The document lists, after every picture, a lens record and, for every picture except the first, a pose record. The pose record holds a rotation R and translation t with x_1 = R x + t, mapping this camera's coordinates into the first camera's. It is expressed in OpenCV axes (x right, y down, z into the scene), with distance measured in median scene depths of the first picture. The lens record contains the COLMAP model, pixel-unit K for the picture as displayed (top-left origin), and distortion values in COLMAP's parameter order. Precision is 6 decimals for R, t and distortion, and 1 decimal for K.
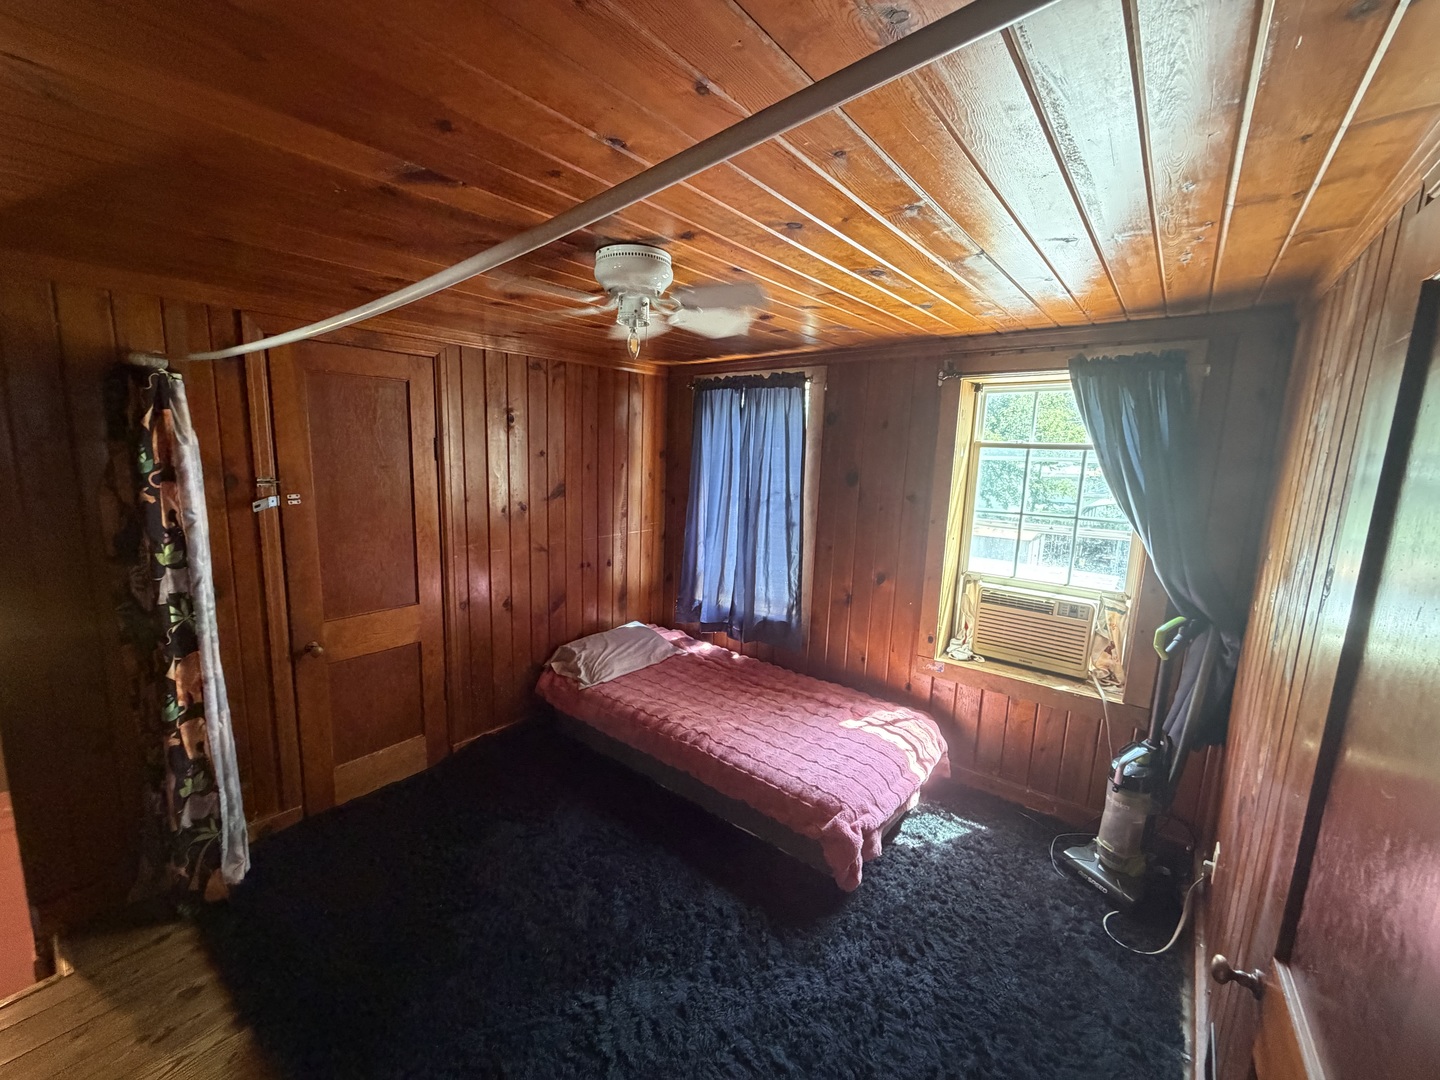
lens RADIAL K [[576.1, 0, 715.6], [0, 576.1, 536.6], [0, 0, 1]] dist [-0.001634, -0.000194]
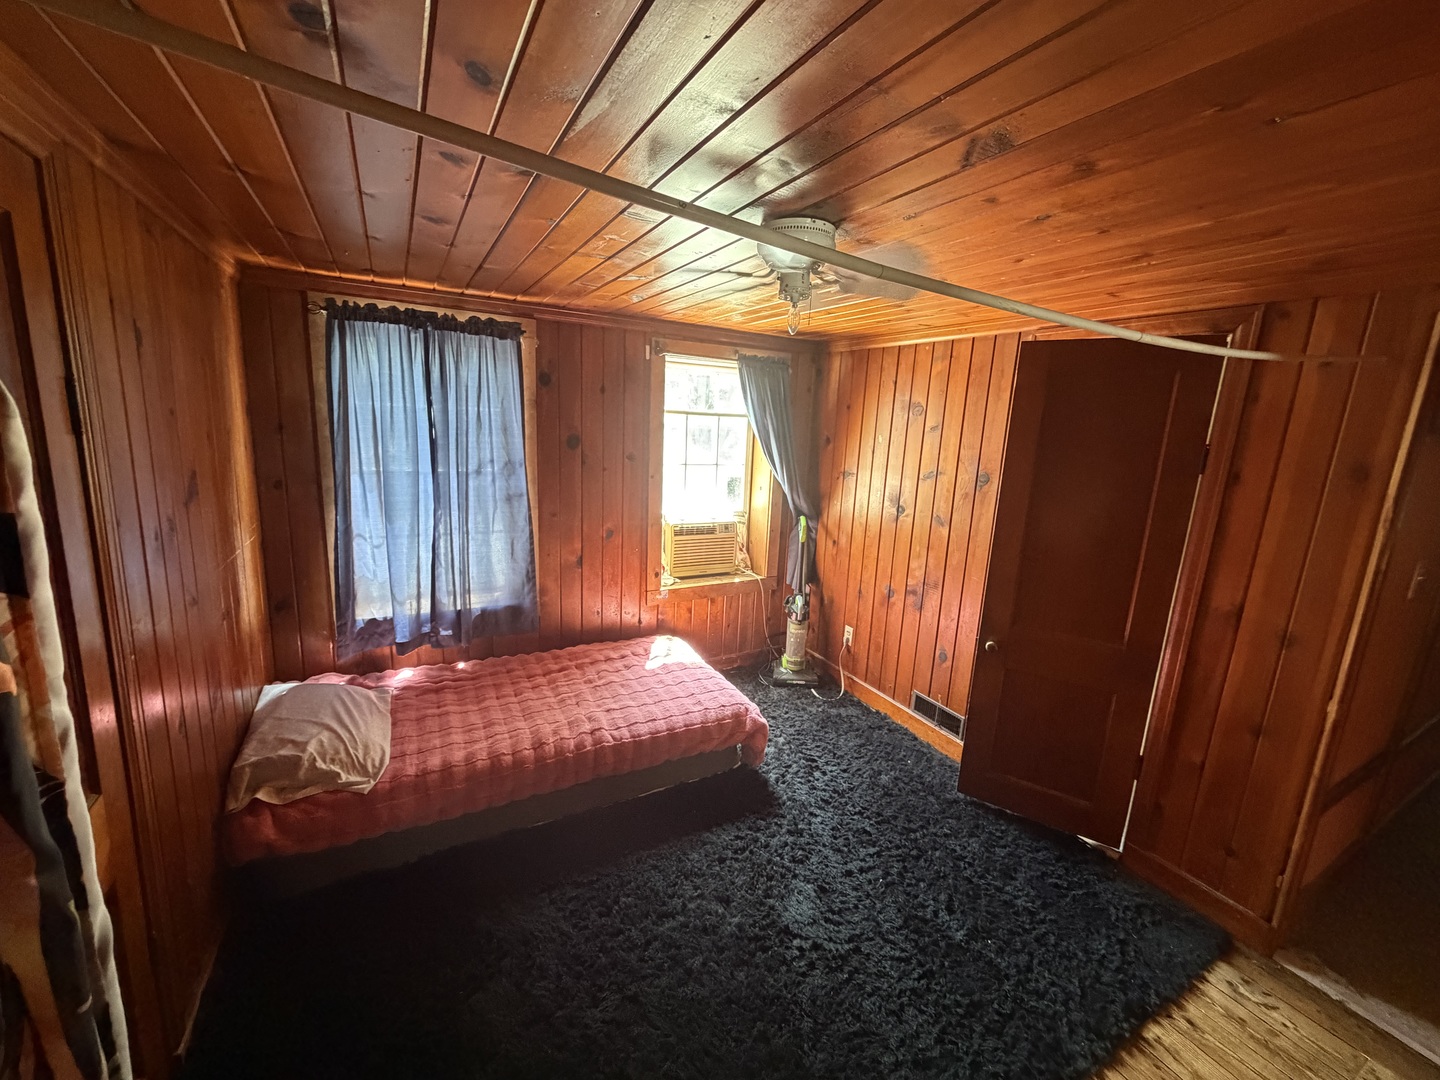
lens RADIAL K [[576.1, 0, 719.2], [0, 576.1, 534.6], [0, 0, 1]] dist [-0.001634, -0.000194]
pose [[0.372961, -0.182404, 0.909741, -0.627661], [0.104769, 0.982494, 0.154040, -0.071716], [-0.921913, 0.037862, 0.385542, 0.397037]]
